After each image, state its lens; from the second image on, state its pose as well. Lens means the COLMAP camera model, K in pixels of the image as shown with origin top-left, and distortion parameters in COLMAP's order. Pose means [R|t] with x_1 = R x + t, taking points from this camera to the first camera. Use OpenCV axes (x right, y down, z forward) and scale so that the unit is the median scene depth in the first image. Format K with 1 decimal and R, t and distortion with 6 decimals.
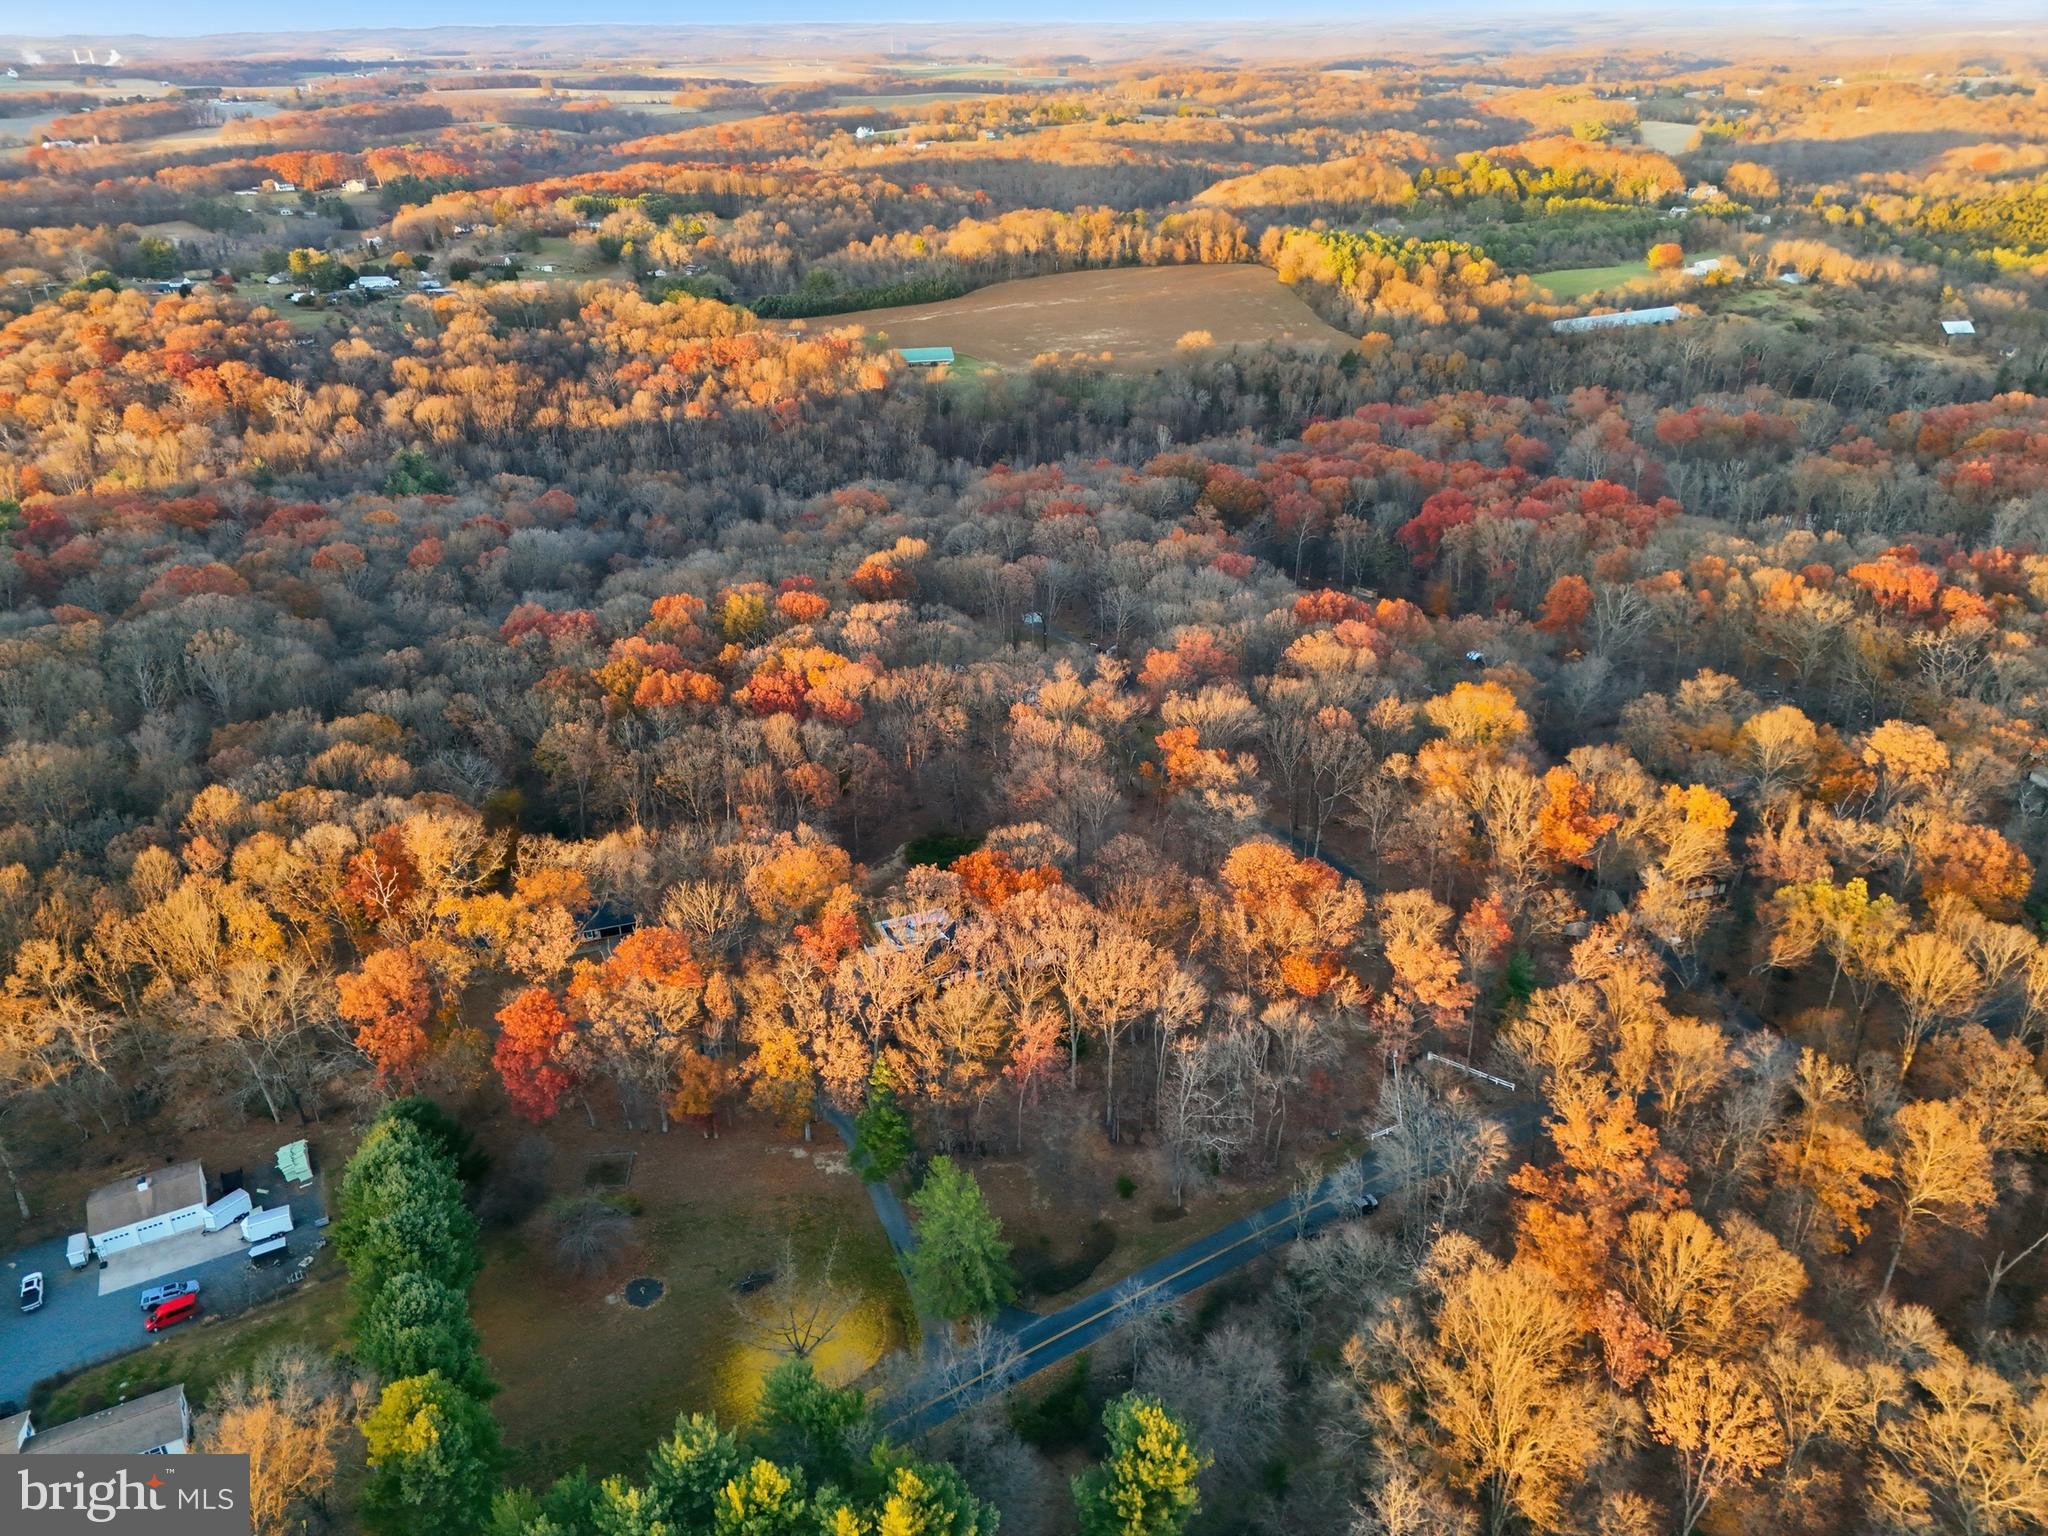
lens RADIAL K [[1500.9, 0, 1024.0], [0, 1500.9, 768.0], [0, 0, 1]] dist [0.071783, -0.061513]
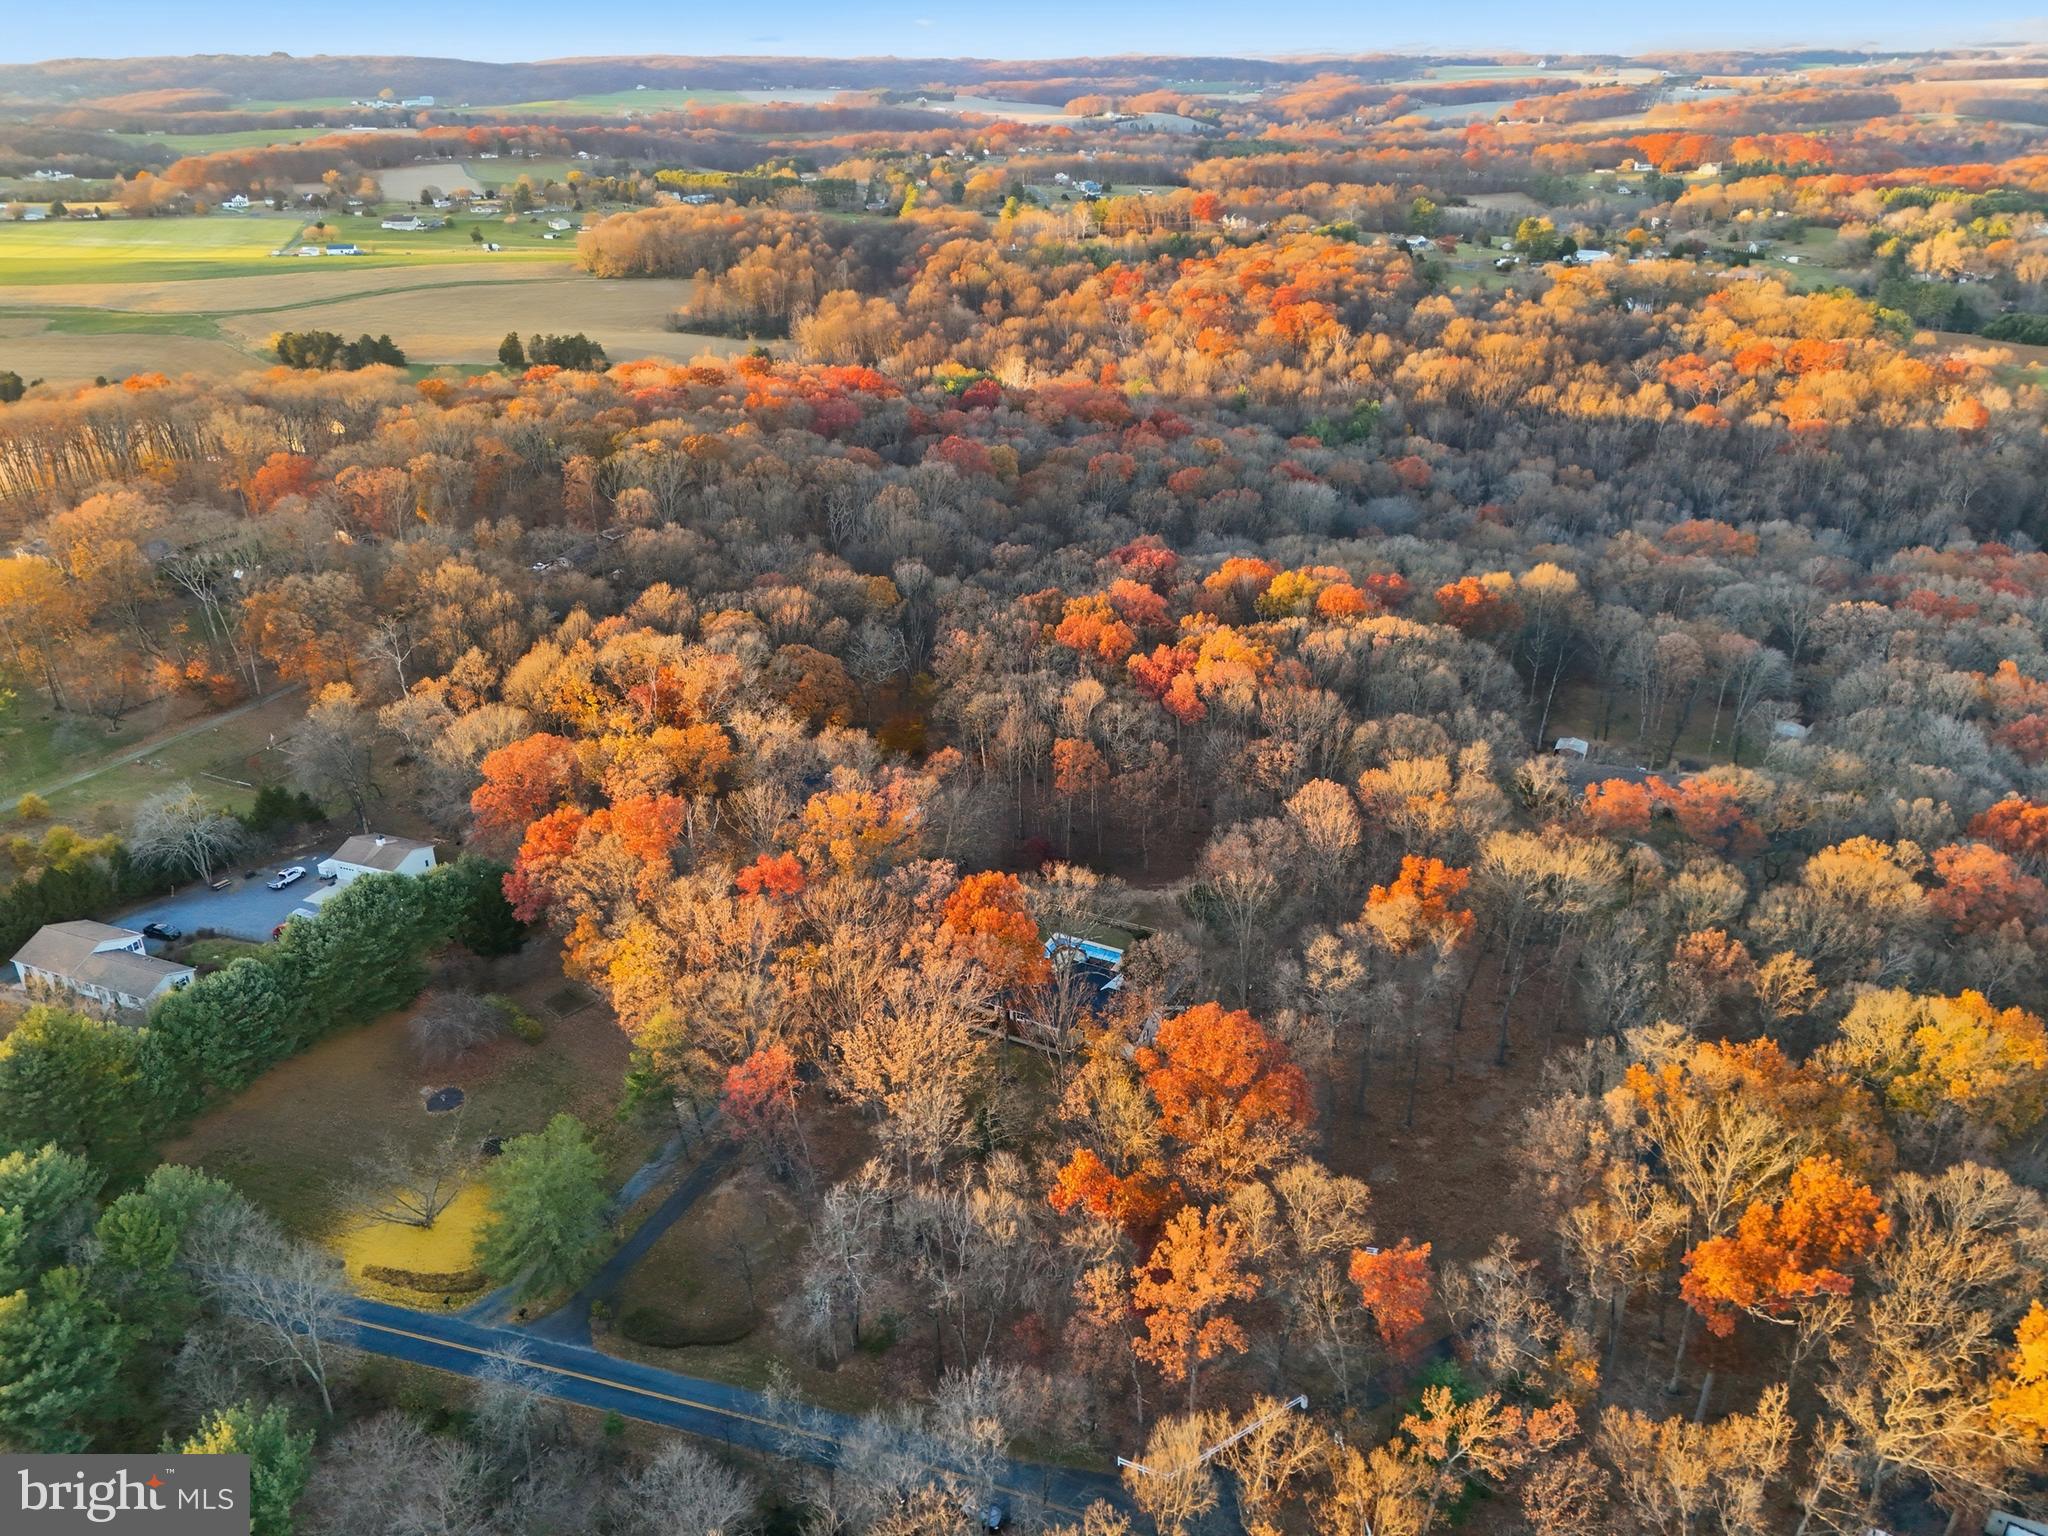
lens RADIAL K [[1500.9, 0, 1024.0], [0, 1500.9, 768.0], [0, 0, 1]] dist [0.071783, -0.061513]
pose [[0.643853, 0.334194, -0.688308, 0.328197], [-0.333292, 0.932241, 0.140866, -0.073893], [0.688745, 0.138711, 0.711610, 0.256145]]
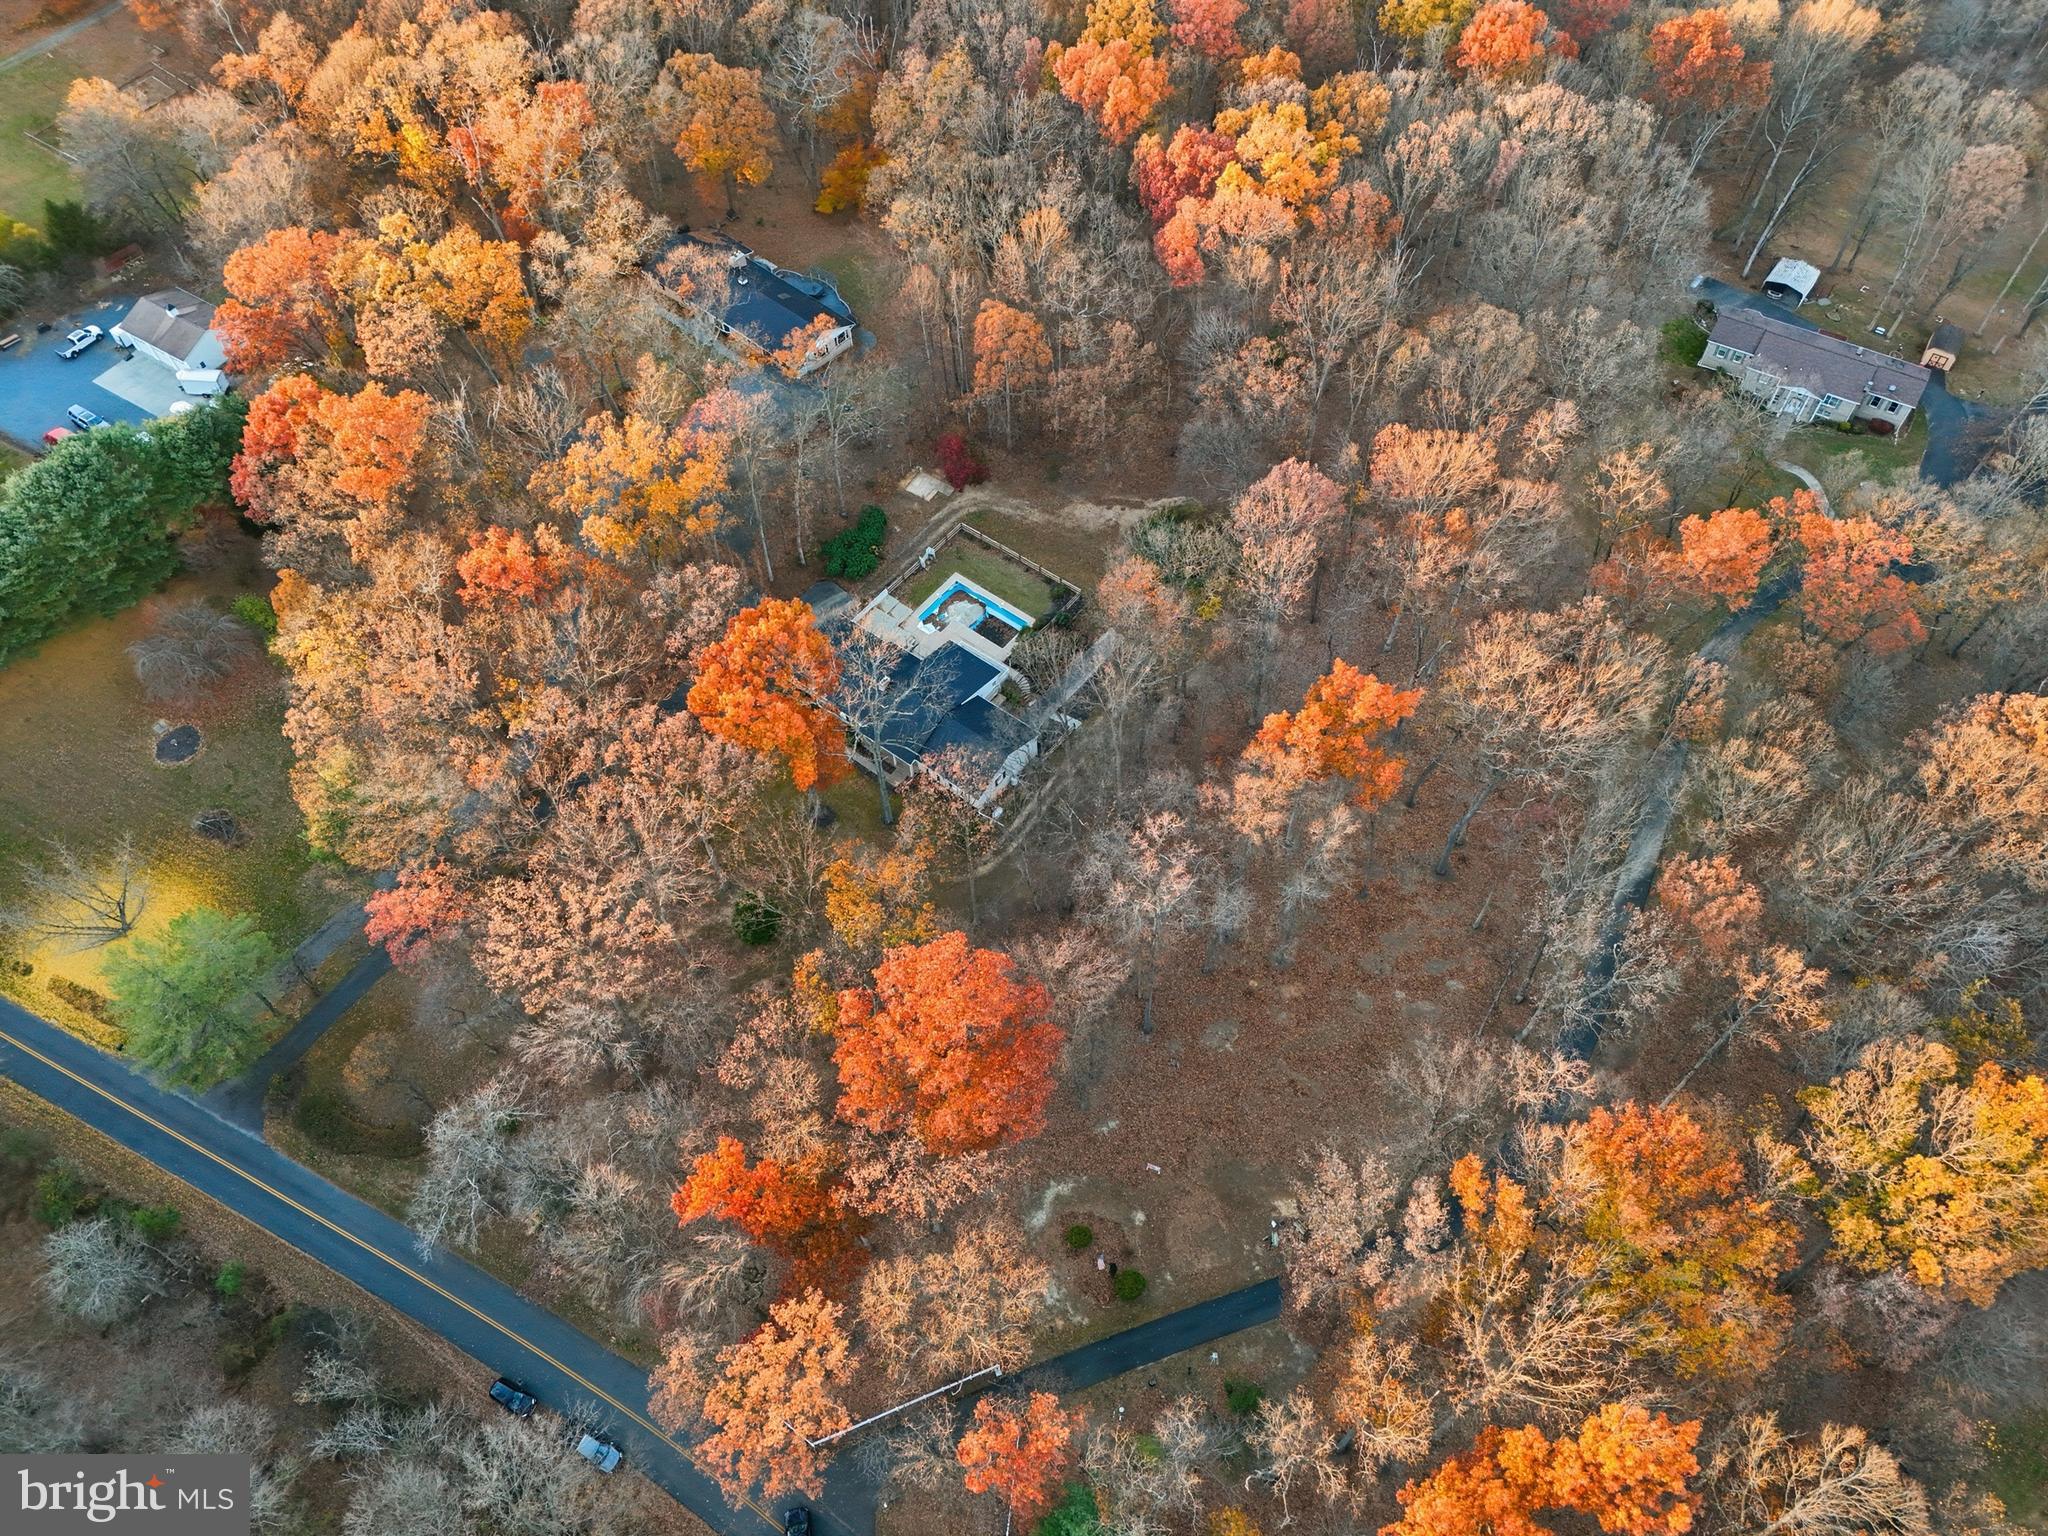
lens RADIAL K [[1500.9, 0, 1024.0], [0, 1500.9, 768.0], [0, 0, 1]] dist [0.071783, -0.061513]
pose [[0.493734, 0.721129, -0.486003, 0.225732], [-0.368982, 0.679794, 0.633824, -0.203502], [0.787451, -0.133614, 0.601721, 0.433309]]
